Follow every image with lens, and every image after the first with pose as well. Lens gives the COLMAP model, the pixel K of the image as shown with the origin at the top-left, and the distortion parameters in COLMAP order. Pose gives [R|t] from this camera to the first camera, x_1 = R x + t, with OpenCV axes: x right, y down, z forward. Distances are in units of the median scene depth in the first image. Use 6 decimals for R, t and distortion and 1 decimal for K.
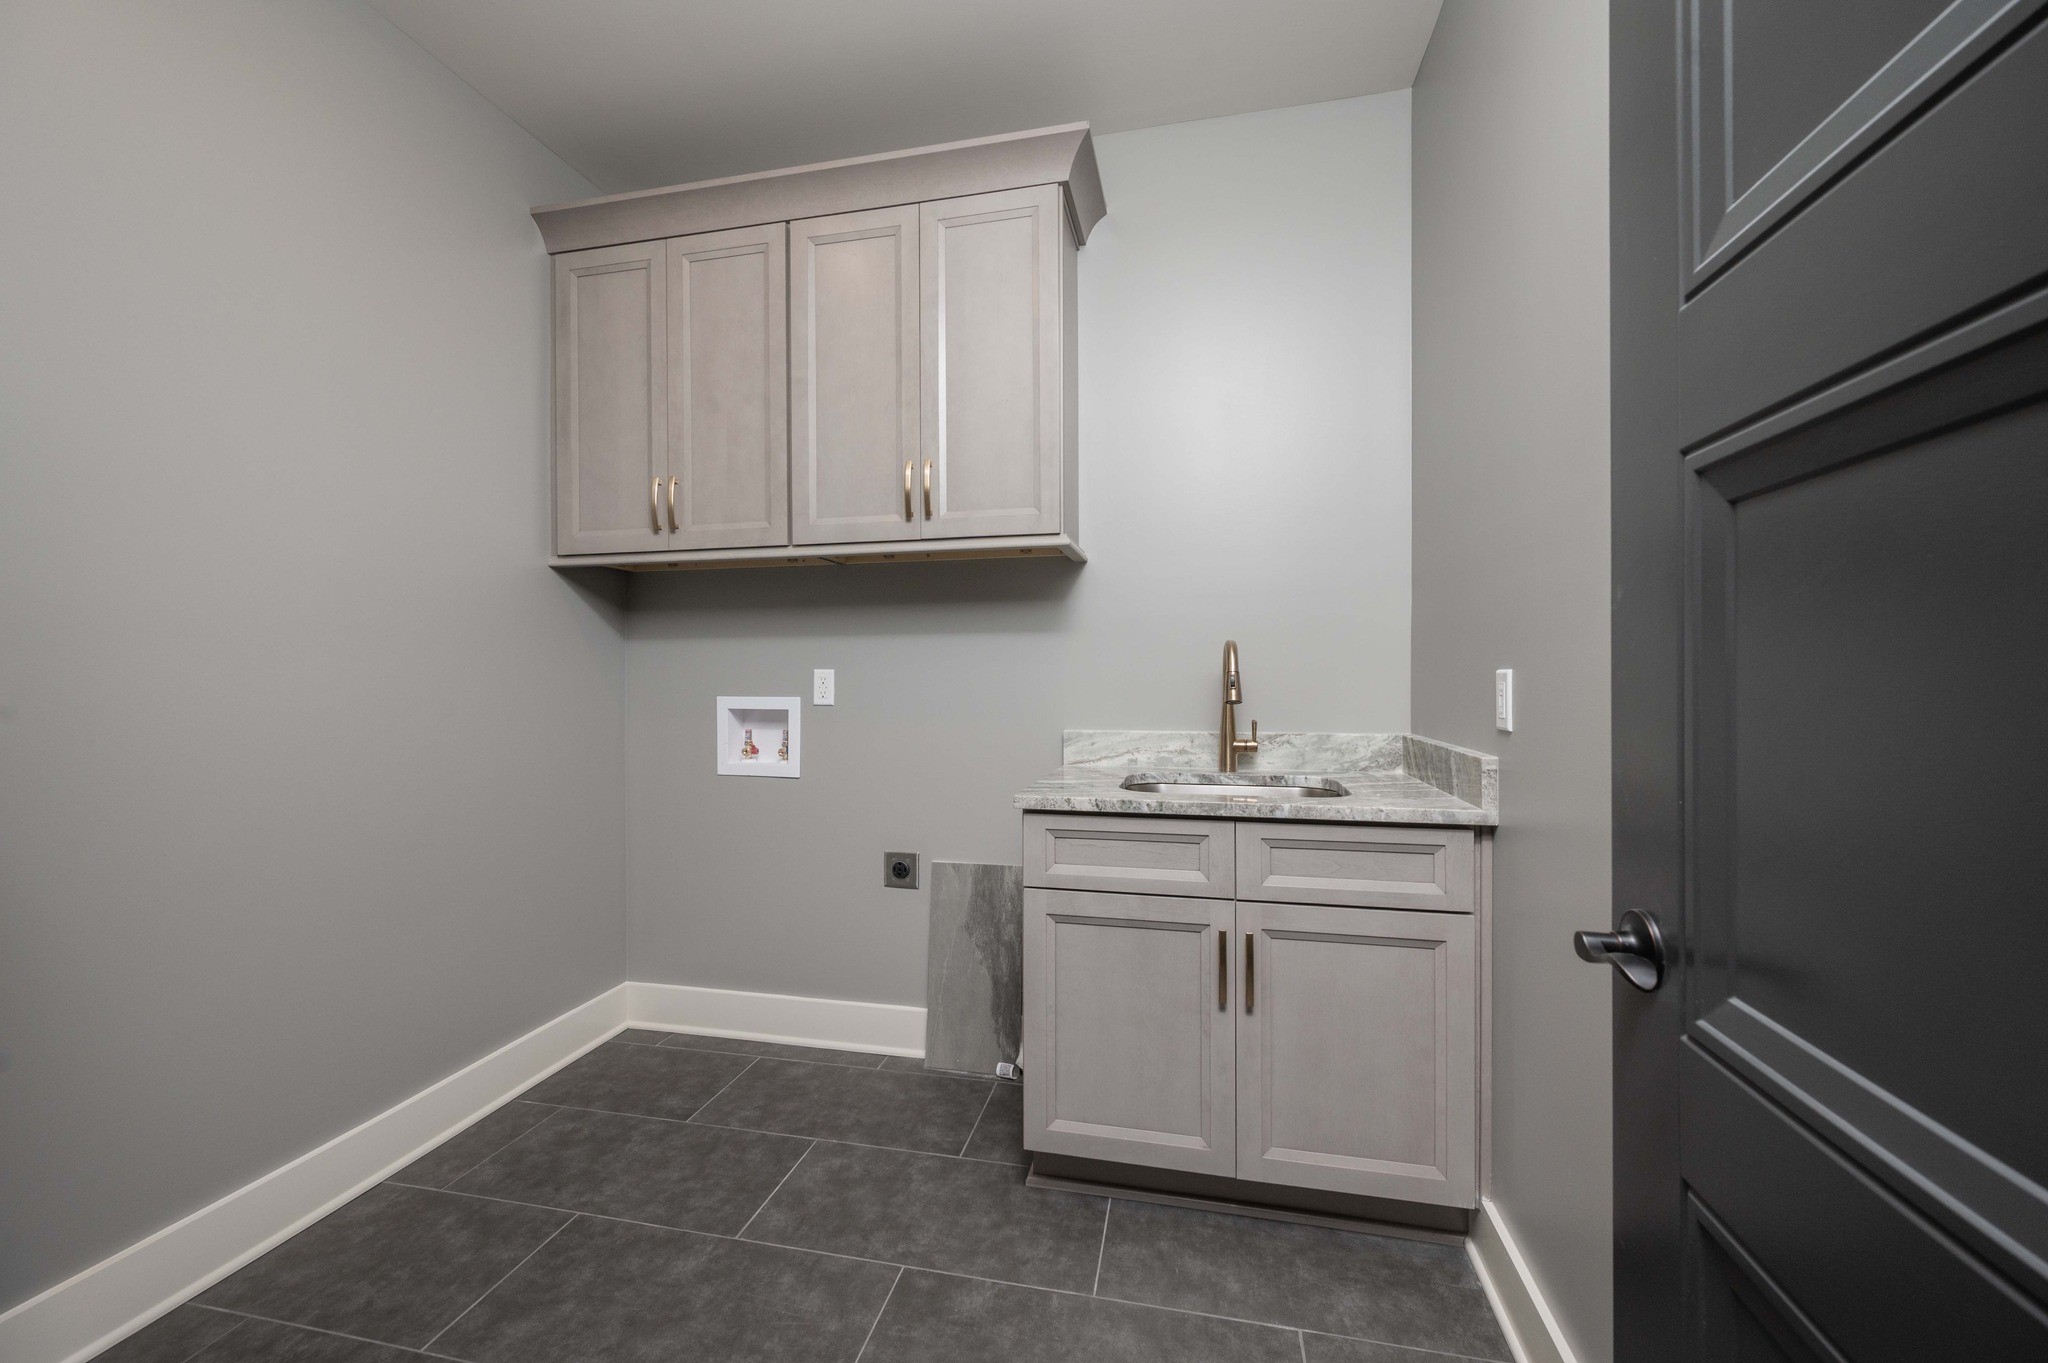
lens RADIAL K [[802.1, 0, 1024.8], [0, 802.1, 677.2], [0, 0, 1]] dist [-0.000916, -0.000311]
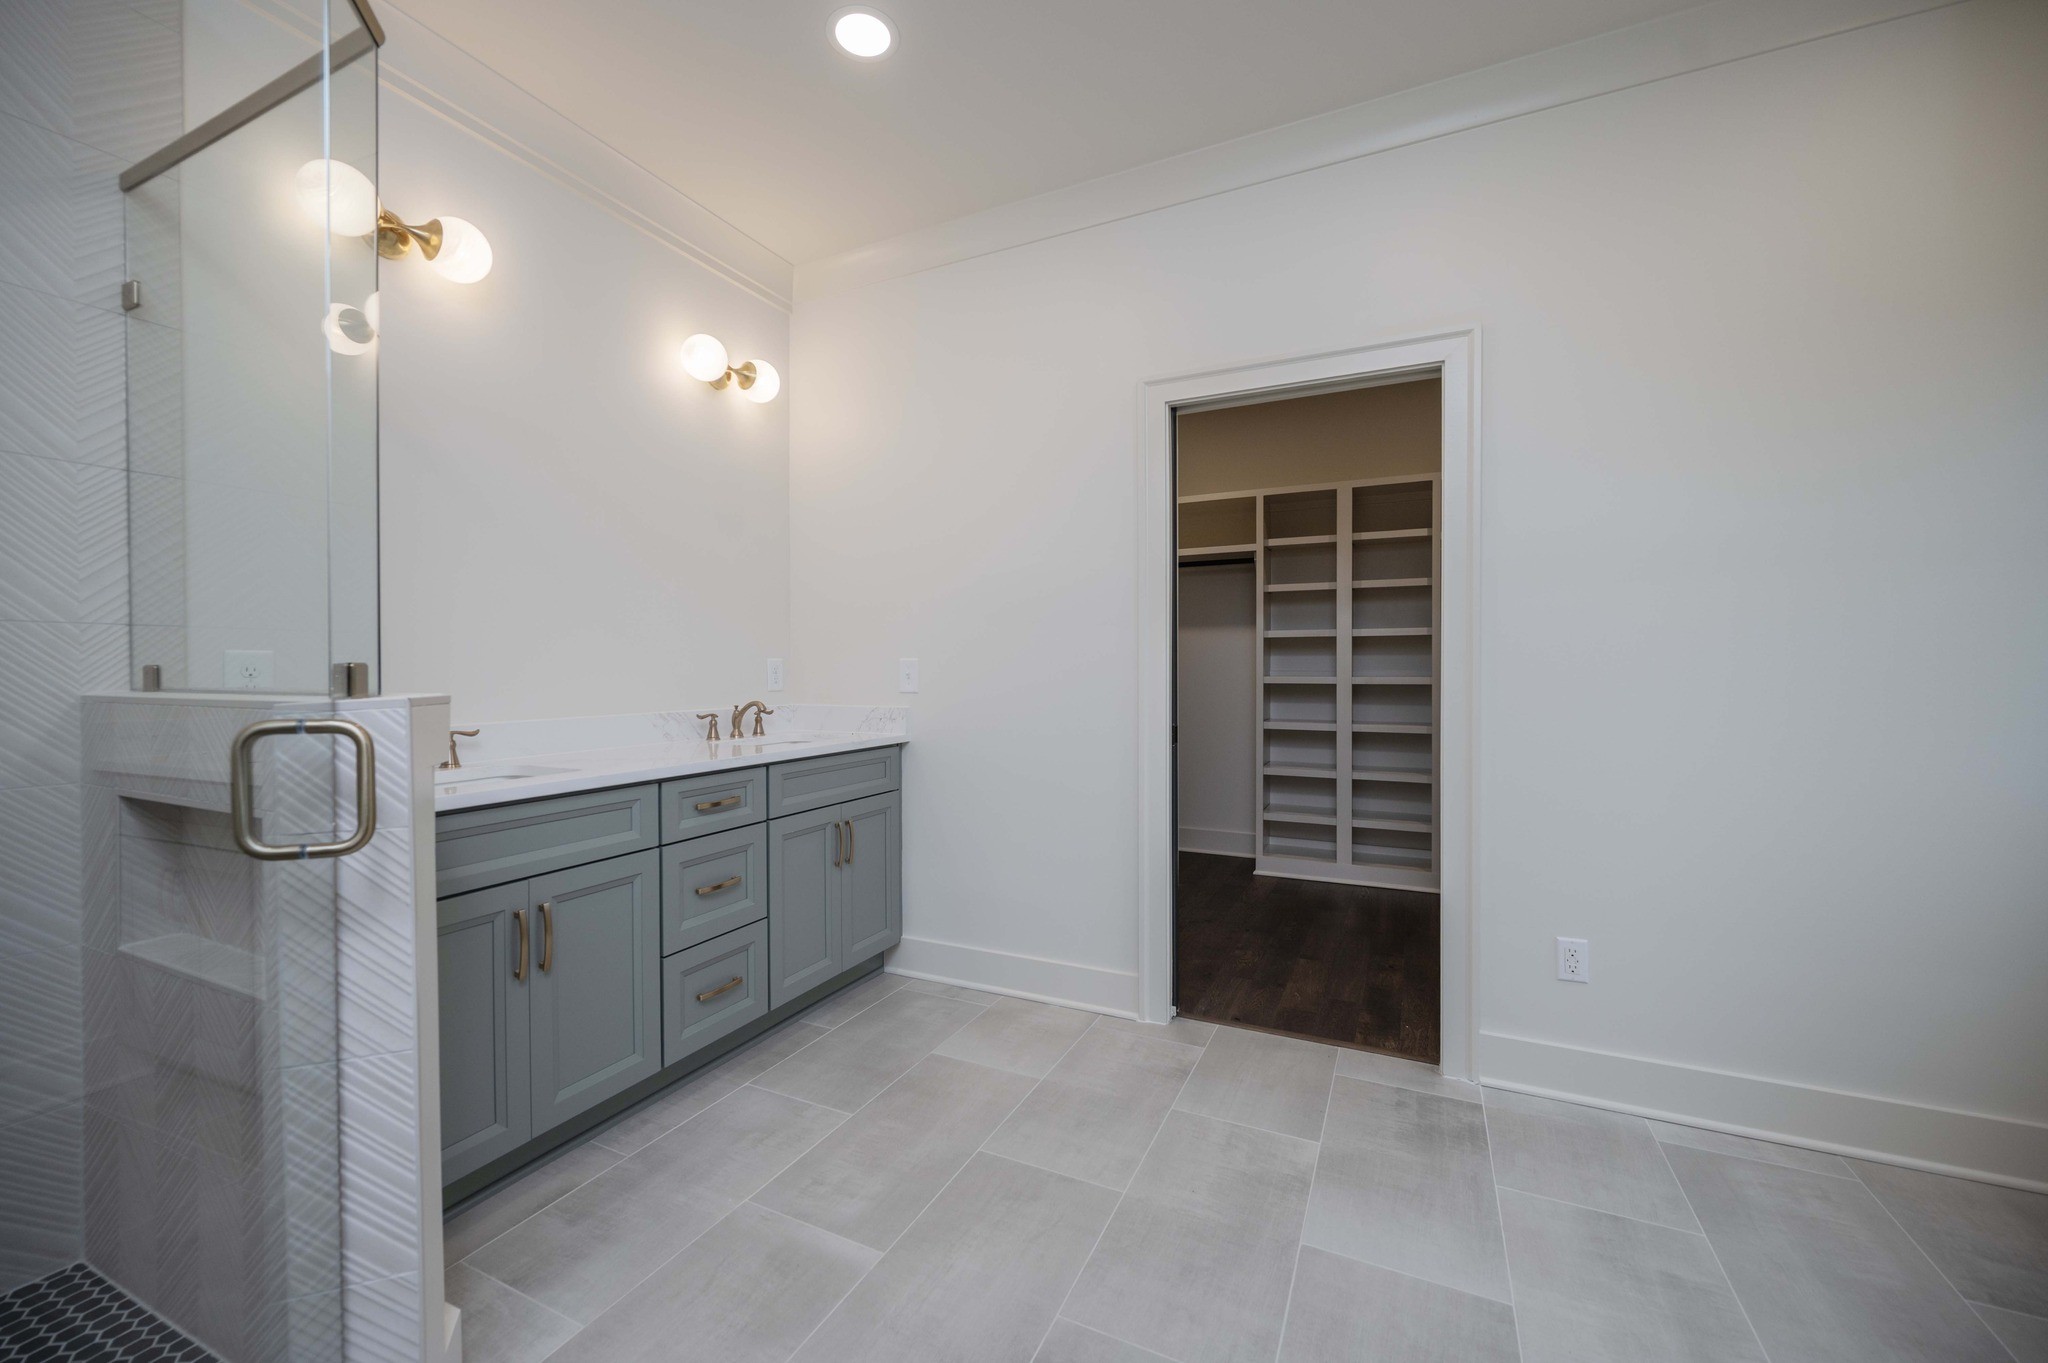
lens RADIAL K [[802.1, 0, 1024.8], [0, 802.1, 677.2], [0, 0, 1]] dist [-0.000916, -0.000311]
pose [[0.211875, -0.007703, 0.977266, -0.632528], [-0.006056, 0.999939, 0.009194, 0.002165], [-0.977278, -0.007866, 0.211815, 0.147474]]
